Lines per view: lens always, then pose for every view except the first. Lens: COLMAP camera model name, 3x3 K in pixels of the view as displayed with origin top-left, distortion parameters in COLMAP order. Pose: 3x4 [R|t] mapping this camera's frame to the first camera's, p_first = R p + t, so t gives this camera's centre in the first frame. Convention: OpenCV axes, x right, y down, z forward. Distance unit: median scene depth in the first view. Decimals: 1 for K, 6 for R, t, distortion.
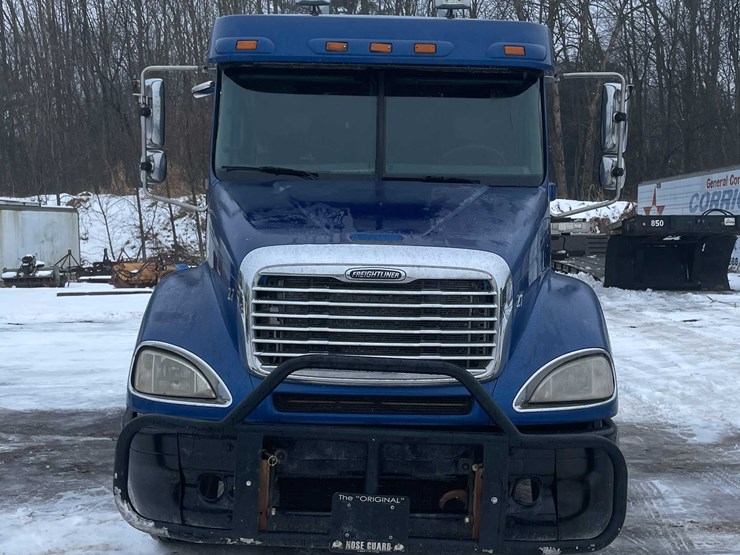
lens RADIAL K [[1044.8, 0, 371.5], [0, 1044.8, 309.3], [0, 0, 1]] dist [0.027629, 0.034212]
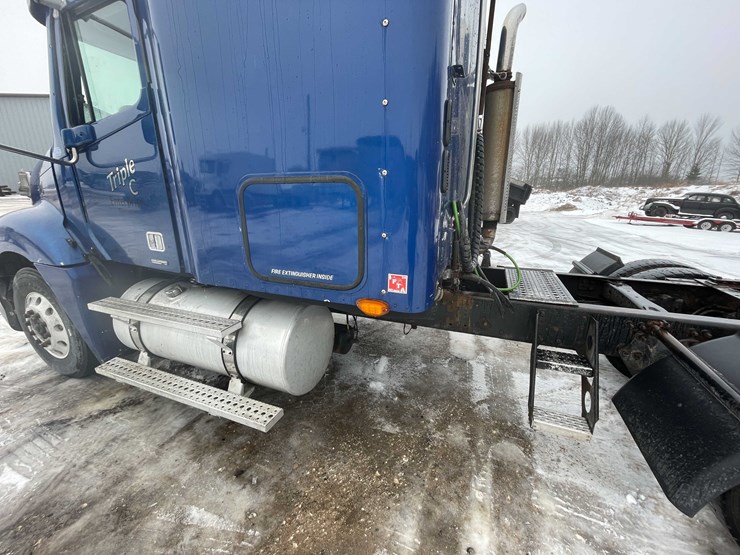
lens RADIAL K [[298.1, 0, 370.4], [0, 298.1, 277.1], [0, 0, 1]] dist [-0.002861, -0.000356]
pose [[-0.349030, 0.262536, -0.899585, 0.191008], [-0.102107, 0.943585, 0.314994, -0.054437], [0.931532, 0.201796, -0.302533, 0.721581]]
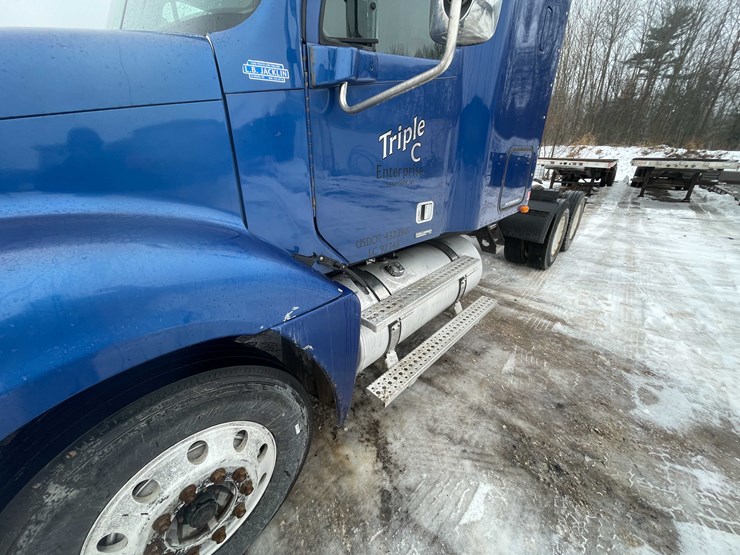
lens RADIAL K [[298.1, 0, 370.4], [0, 298.1, 277.1], [0, 0, 1]] dist [-0.002861, -0.000356]
pose [[0.754718, 0.273830, -0.596169, 0.164093], [-0.086068, 0.942199, 0.323810, -0.028227], [0.650379, -0.193074, 0.734663, 0.448983]]
